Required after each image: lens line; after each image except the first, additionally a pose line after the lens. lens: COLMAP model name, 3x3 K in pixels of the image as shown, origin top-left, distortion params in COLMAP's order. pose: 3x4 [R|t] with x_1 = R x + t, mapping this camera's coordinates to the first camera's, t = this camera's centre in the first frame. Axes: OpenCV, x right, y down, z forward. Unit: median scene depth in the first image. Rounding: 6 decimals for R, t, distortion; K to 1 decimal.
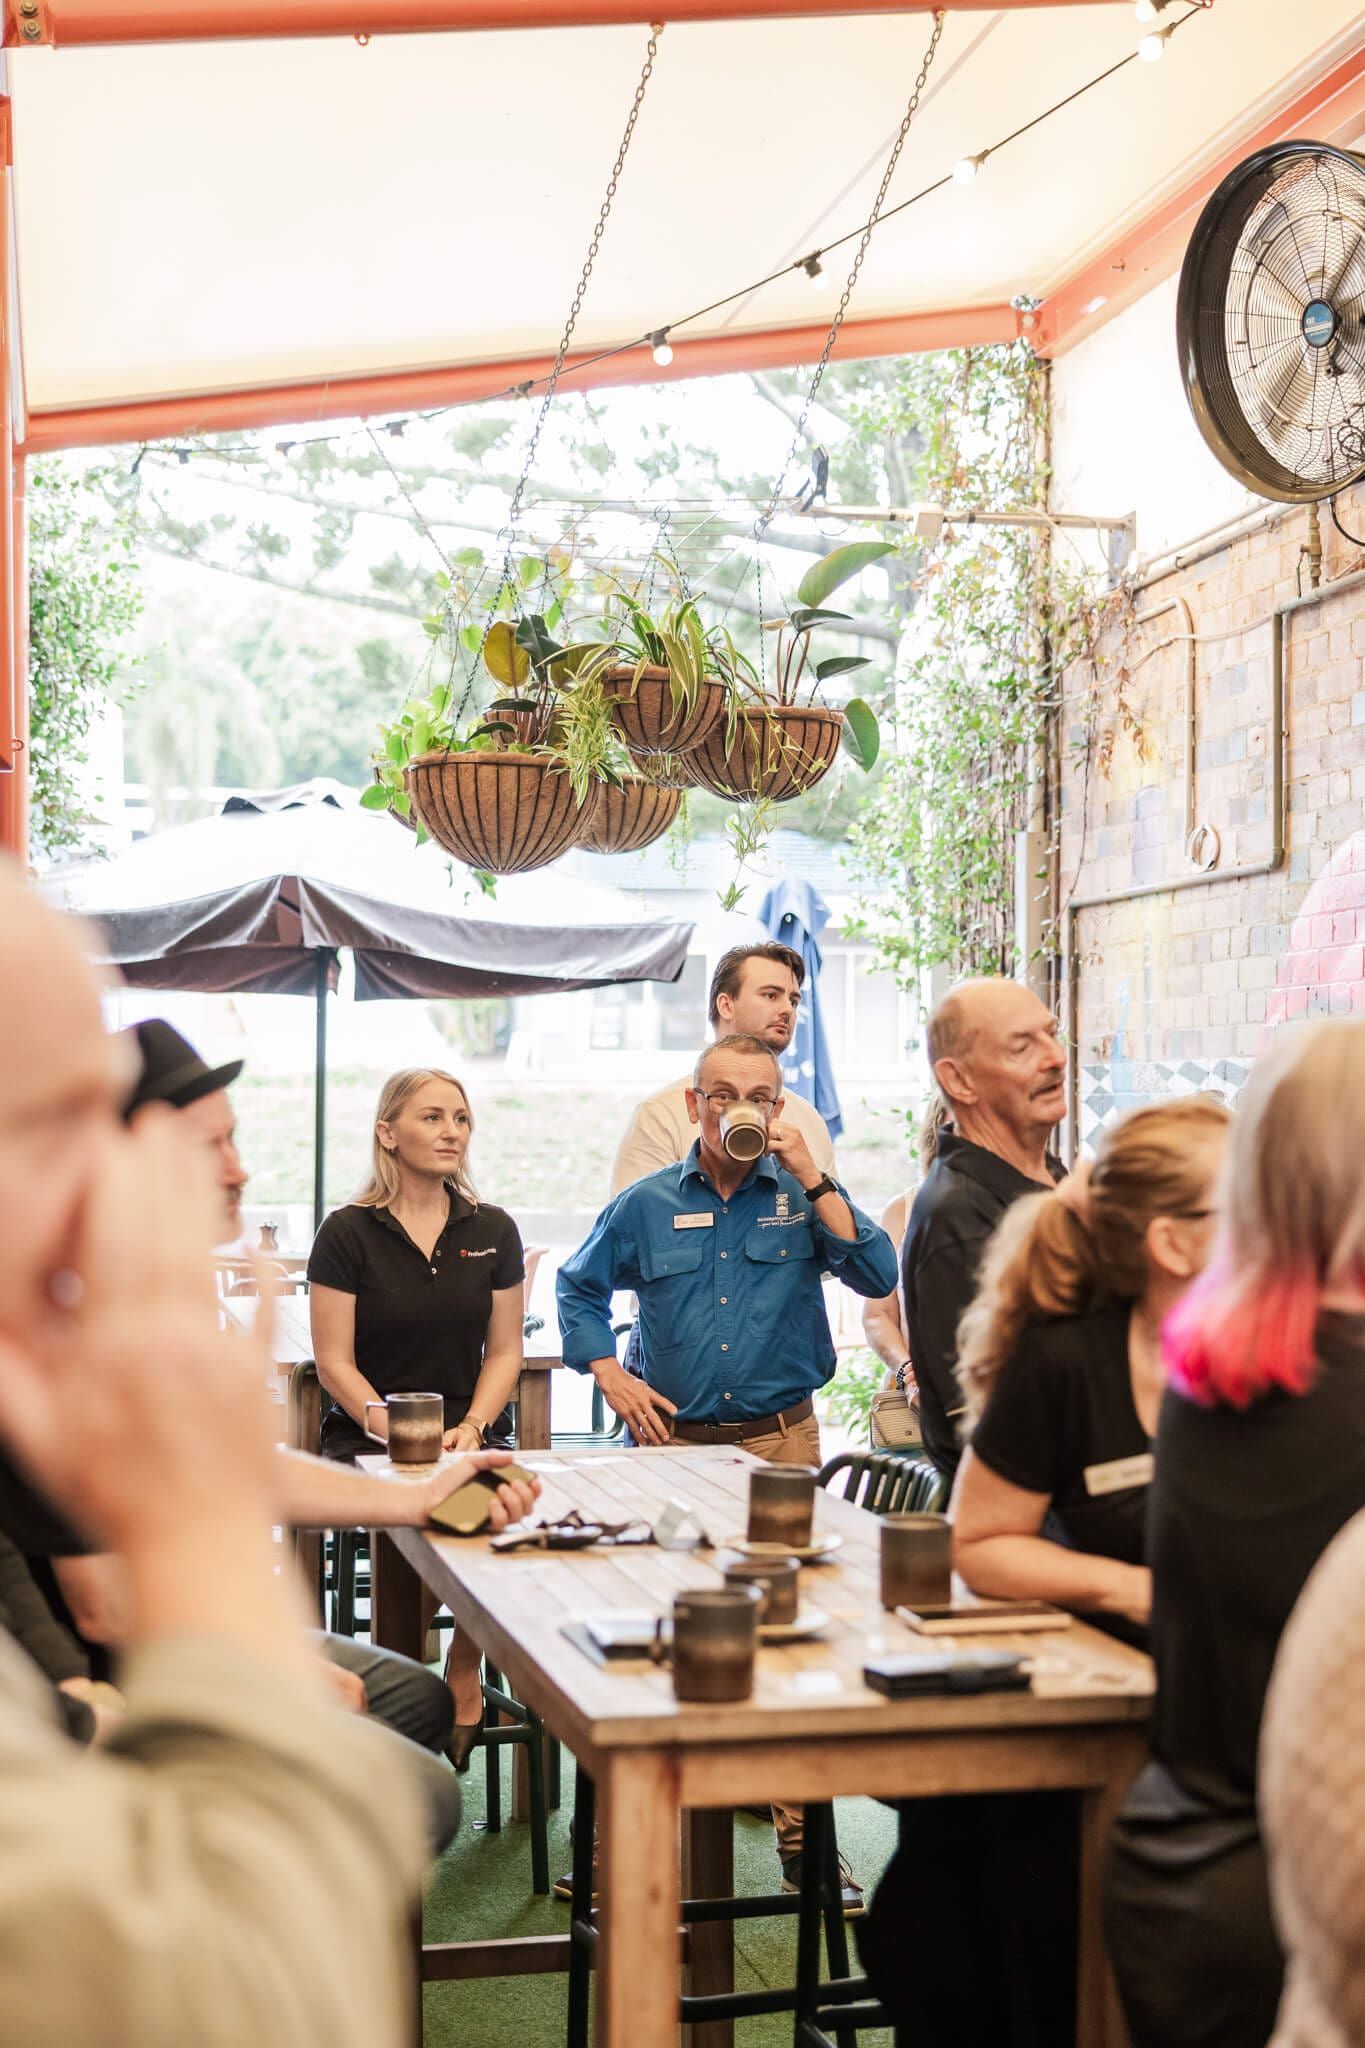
lens RADIAL K [[2734.8, 0, 682.5], [0, 2734.8, 1024.0], [0, 0, 1]] dist [-0.000405, 0.081809]
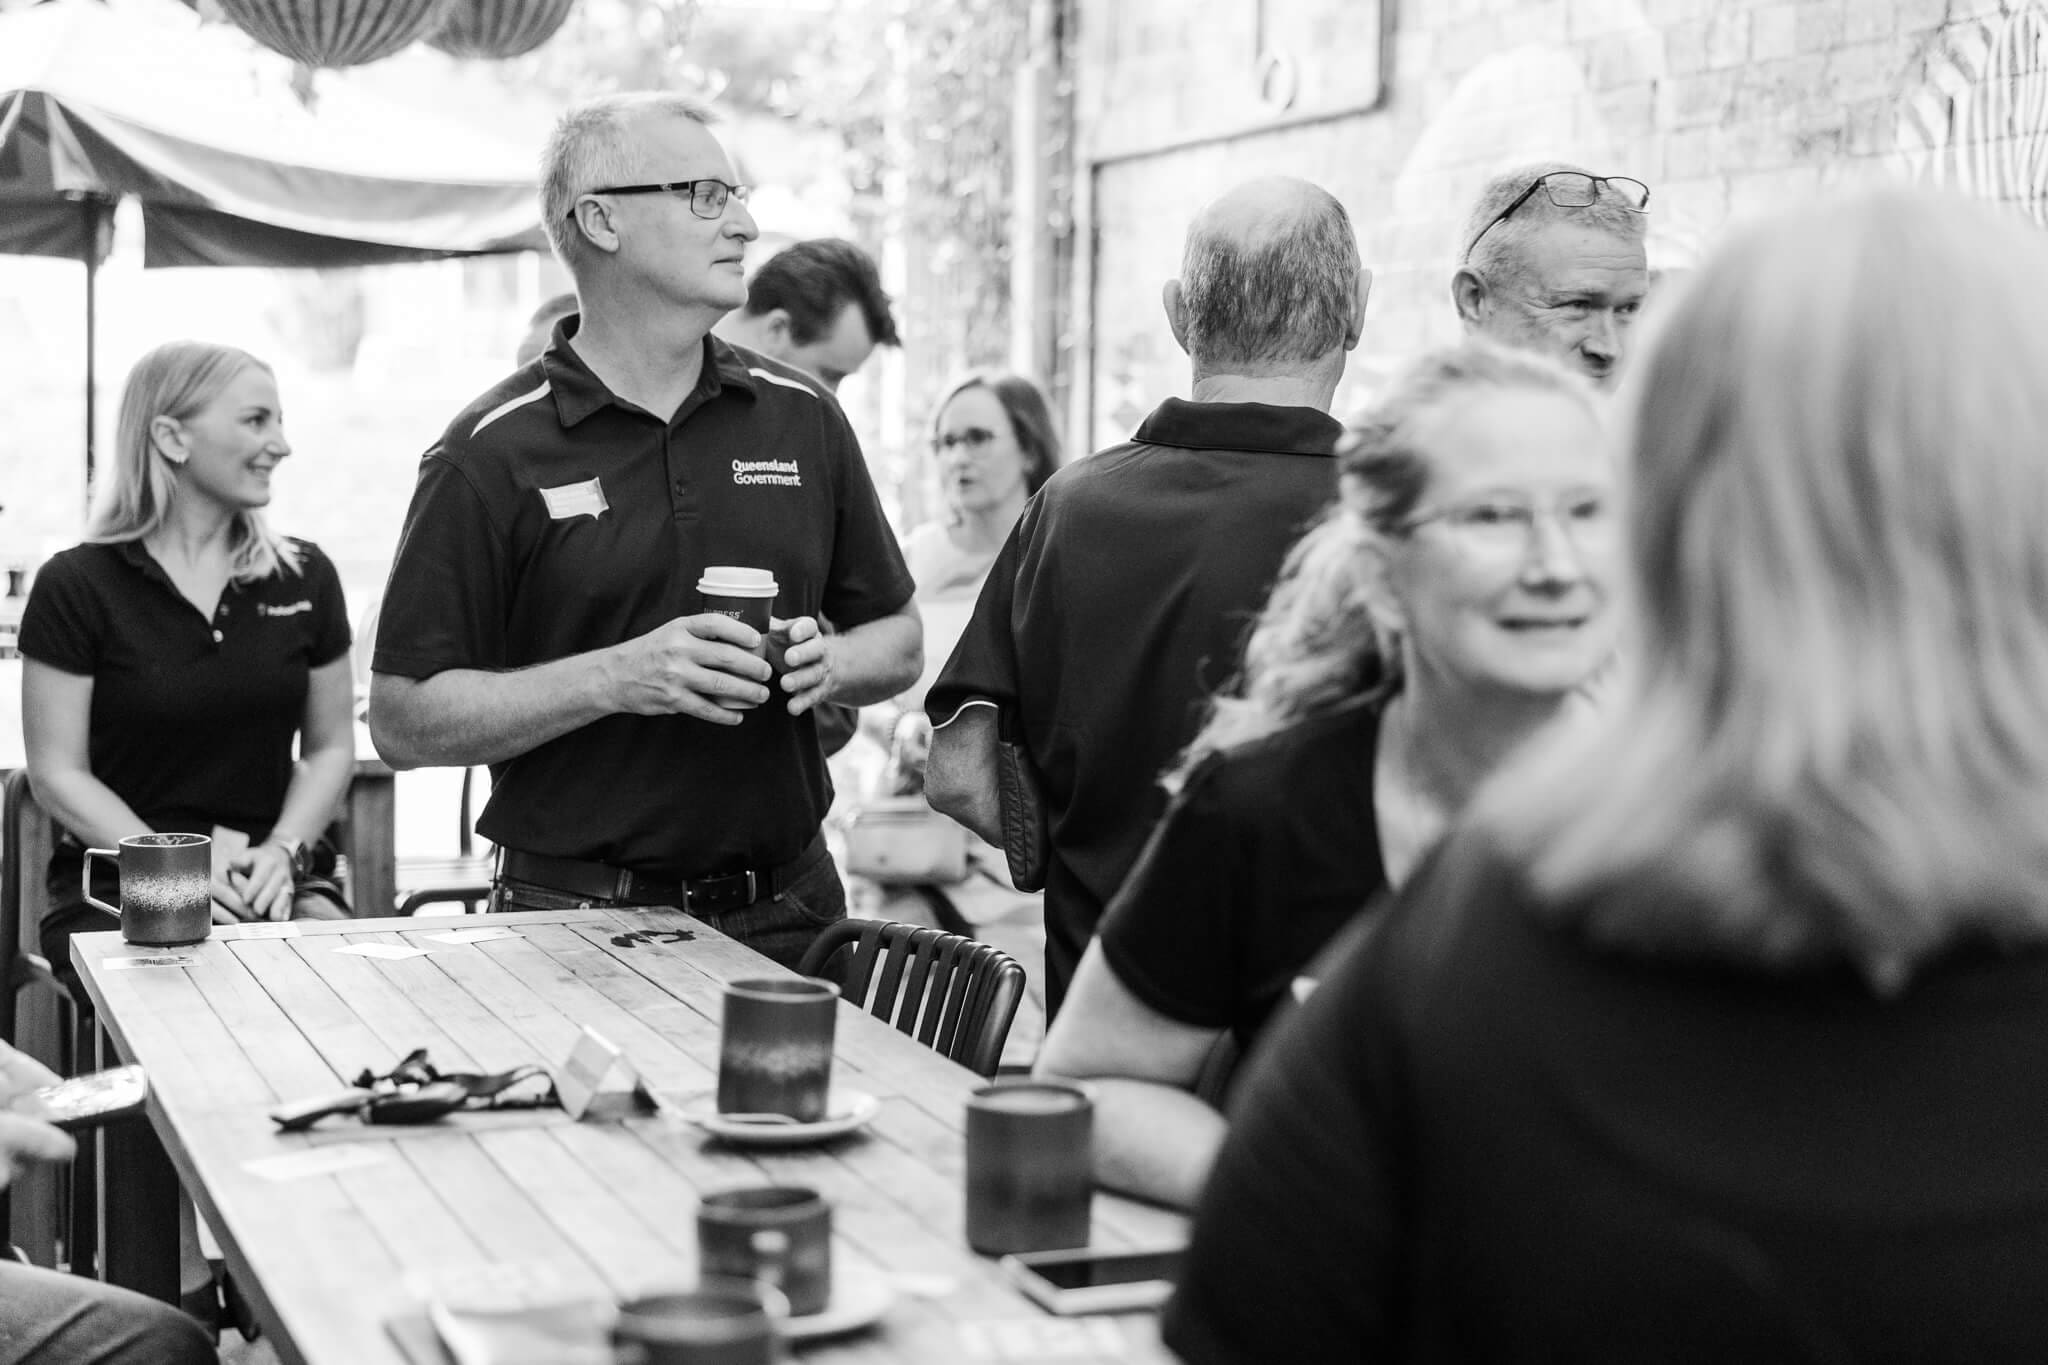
lens RADIAL K [[2734.8, 0, 1029.5], [0, 2734.8, 679.7], [0, 0, 1]] dist [-0.000405, 0.081809]
pose [[0.985467, 0.001119, 0.169864, -0.006945], [-0.020384, 0.993531, 0.111713, 0.019173], [-0.168640, -0.113553, 0.979115, 0.273239]]
